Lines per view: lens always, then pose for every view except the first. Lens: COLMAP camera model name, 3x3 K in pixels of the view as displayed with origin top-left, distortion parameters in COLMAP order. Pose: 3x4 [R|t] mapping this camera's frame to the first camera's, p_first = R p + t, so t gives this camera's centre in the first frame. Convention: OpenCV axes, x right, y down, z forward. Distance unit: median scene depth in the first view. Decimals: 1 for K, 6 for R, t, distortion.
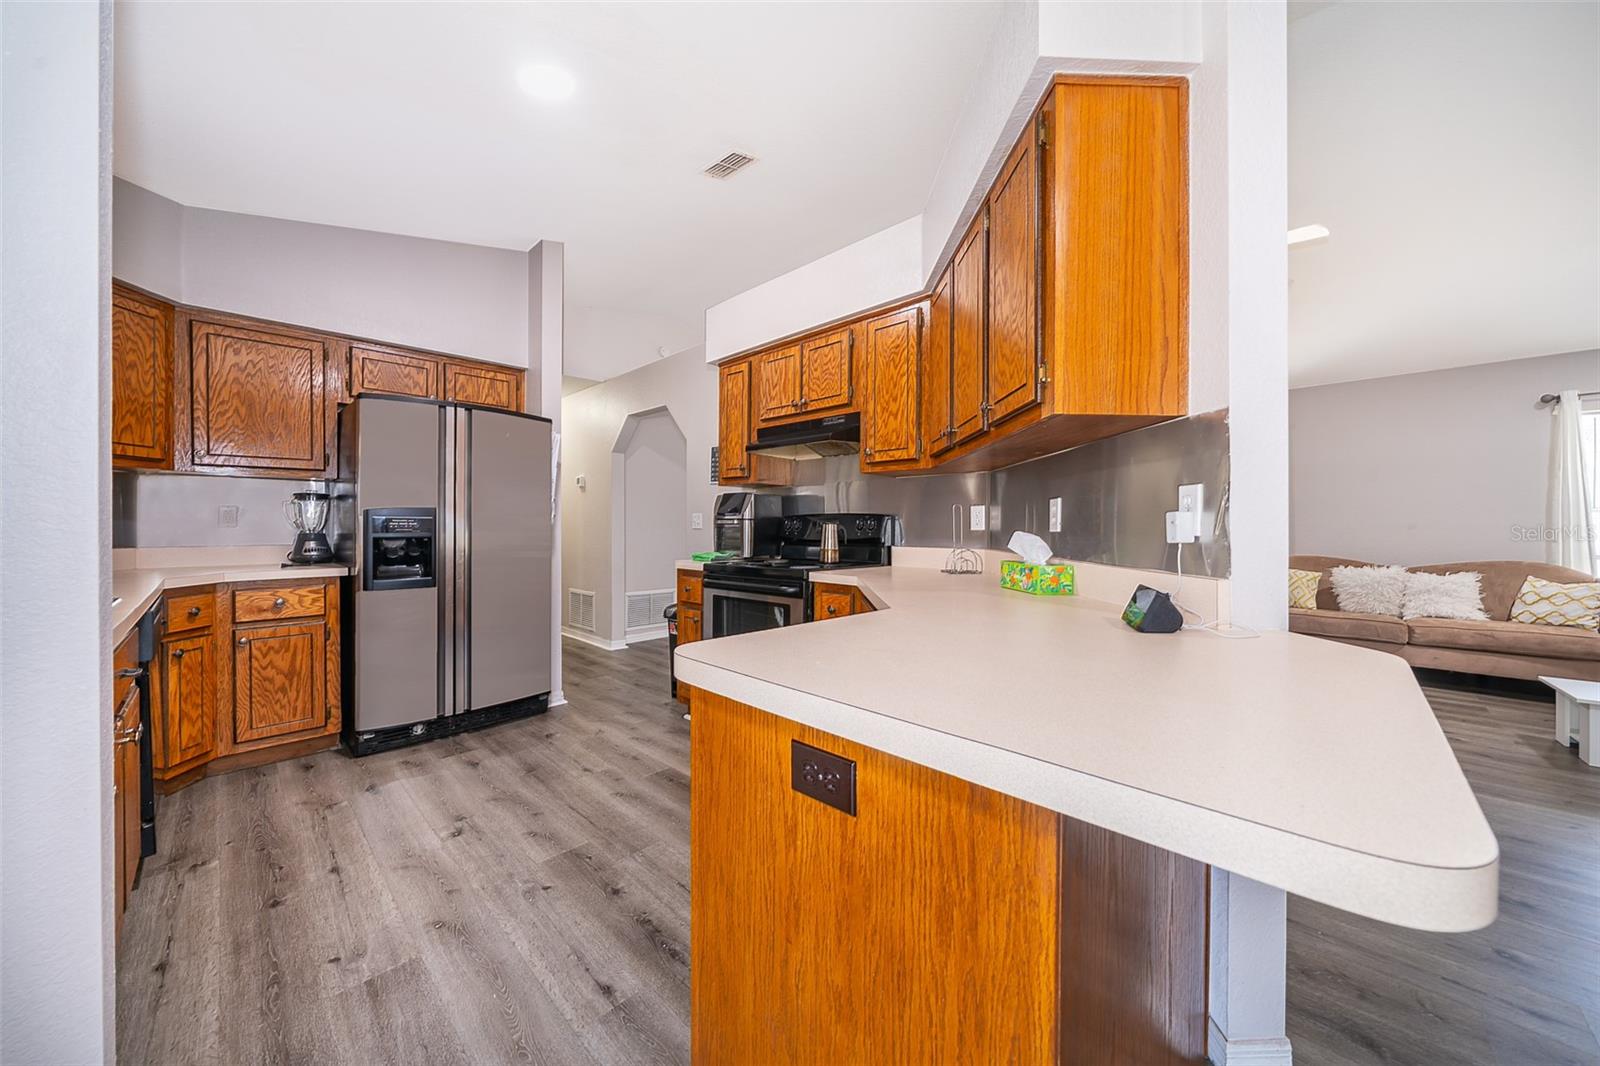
lens RADIAL K [[552.4, 0, 800.1], [0, 552.4, 528.6], [0, 0, 1]] dist [0.000123, 0.000020]
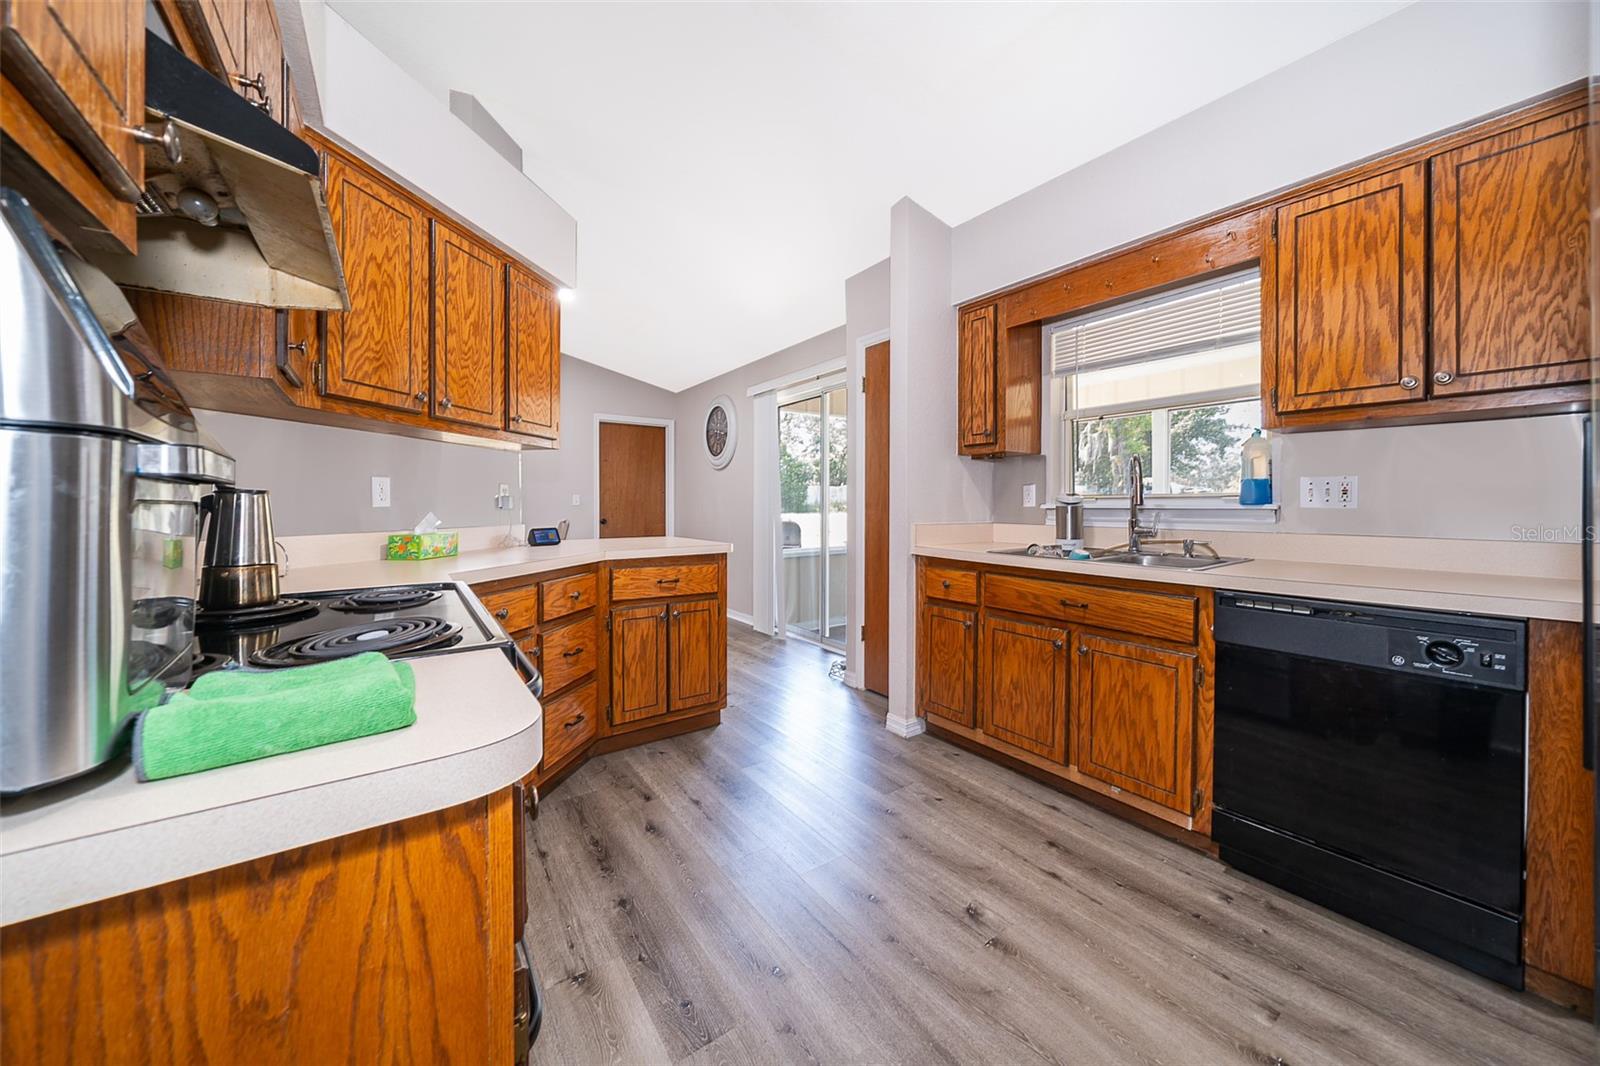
lens RADIAL K [[552.4, 0, 801.0], [0, 552.4, 506.8], [0, 0, 1]] dist [0.000123, 0.000020]
pose [[-0.984559, -0.002859, 0.175028, -0.553272], [-0.001051, 0.999945, 0.010422, -0.025179], [-0.175048, 0.010077, -0.984508, 1.921306]]
